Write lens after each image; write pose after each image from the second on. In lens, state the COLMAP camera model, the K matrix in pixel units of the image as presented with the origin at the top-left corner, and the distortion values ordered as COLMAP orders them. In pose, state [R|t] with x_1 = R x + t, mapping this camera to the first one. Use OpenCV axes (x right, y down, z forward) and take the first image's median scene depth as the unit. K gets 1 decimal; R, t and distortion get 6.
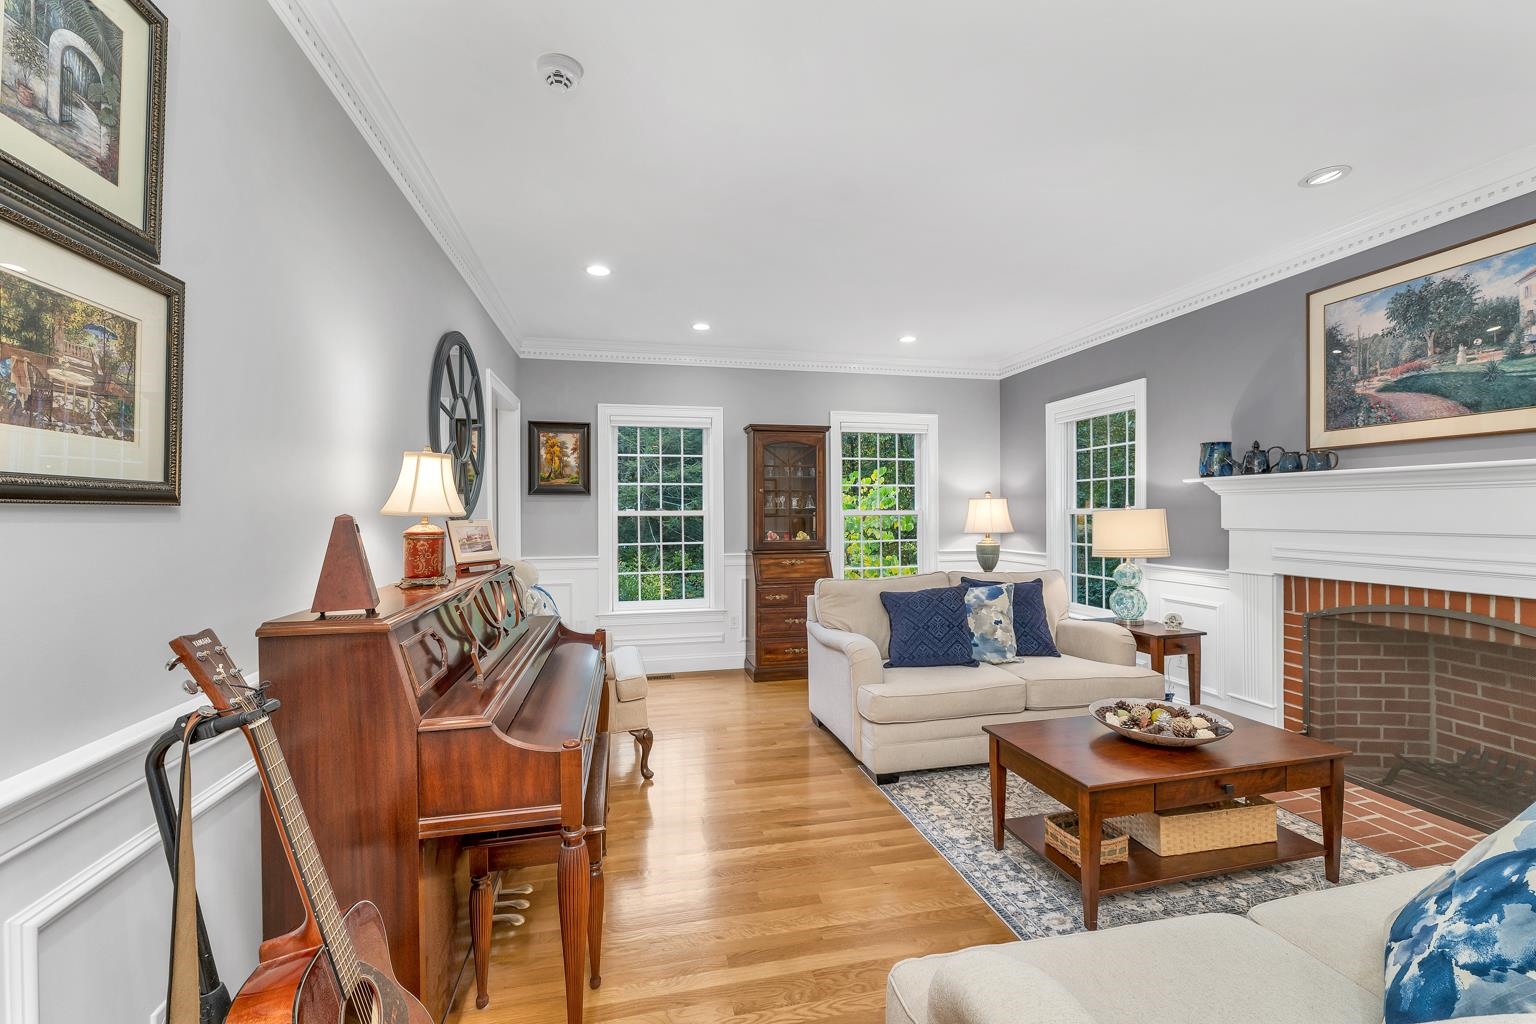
lens RADIAL K [[634.0, 0, 760.8], [0, 634.0, 510.9], [0, 0, 1]] dist [0.000862, -0.000211]
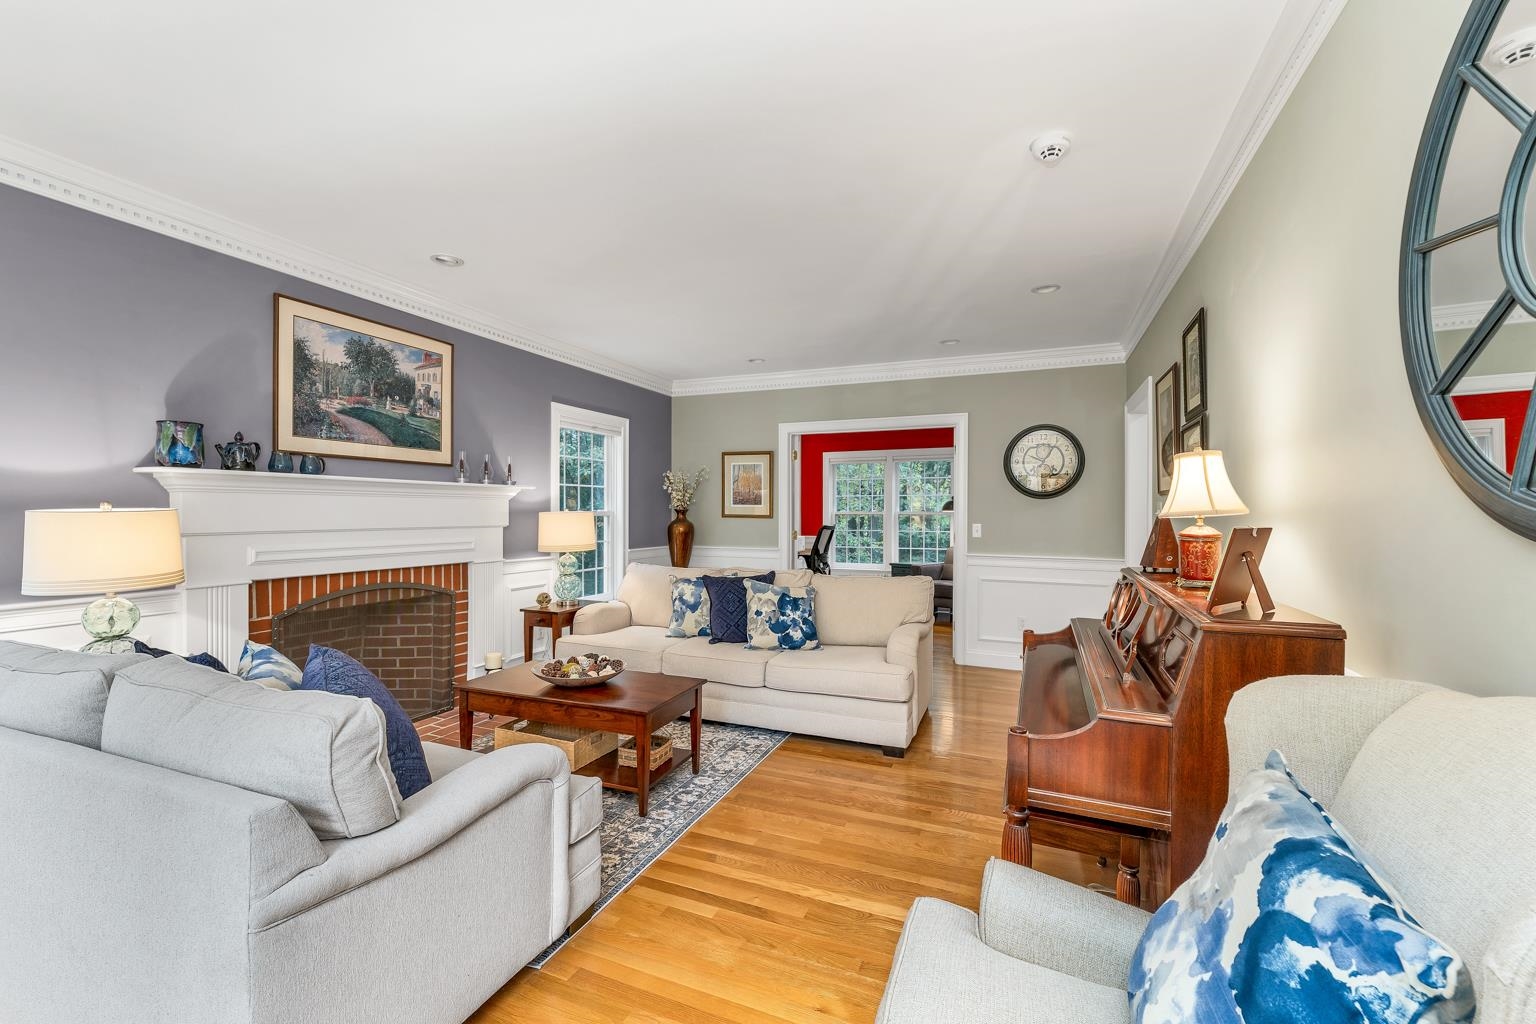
lens RADIAL K [[634.0, 0, 760.8], [0, 634.0, 510.9], [0, 0, 1]] dist [0.000862, -0.000211]
pose [[-0.814099, -0.000432, 0.580727, -0.371264], [-0.002718, 0.999992, -0.003067, -0.000420], [-0.580720, -0.004075, -0.814093, 1.505937]]
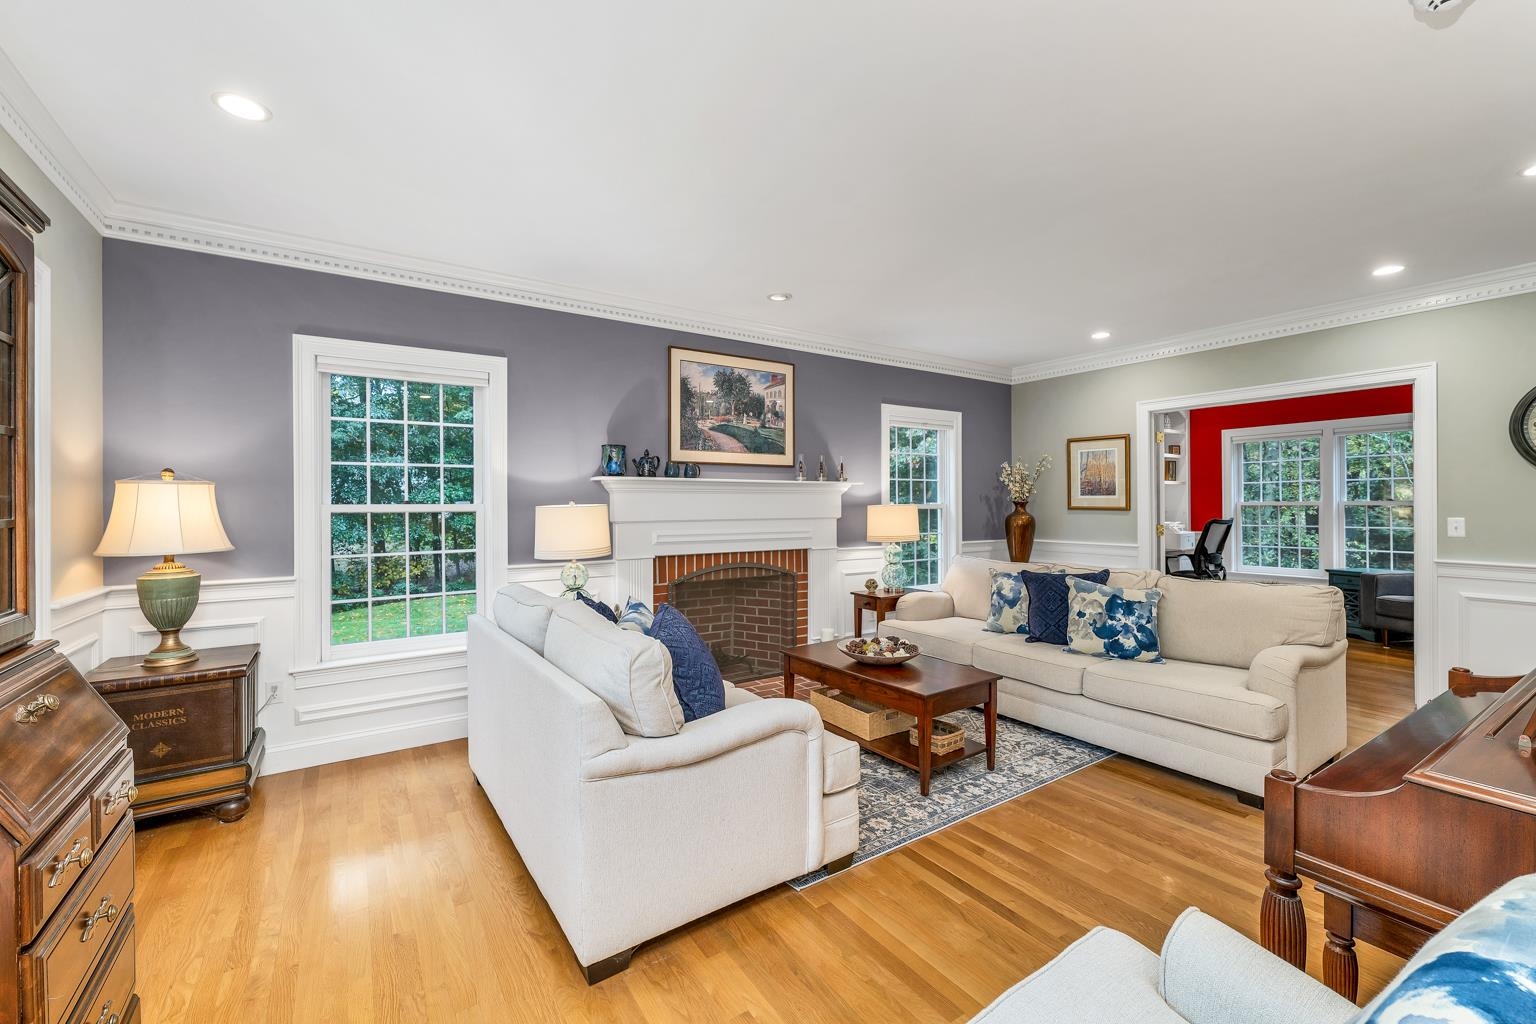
lens RADIAL K [[628.6, 0, 766.9], [0, 628.6, 498.6], [0, 0, 1]] dist [0.008528, -0.000100]
pose [[-0.362203, 0.011912, 0.932023, -0.510606], [0.003766, 0.999929, -0.011316, -0.000846], [-0.932092, -0.000589, -0.362222, 1.422765]]
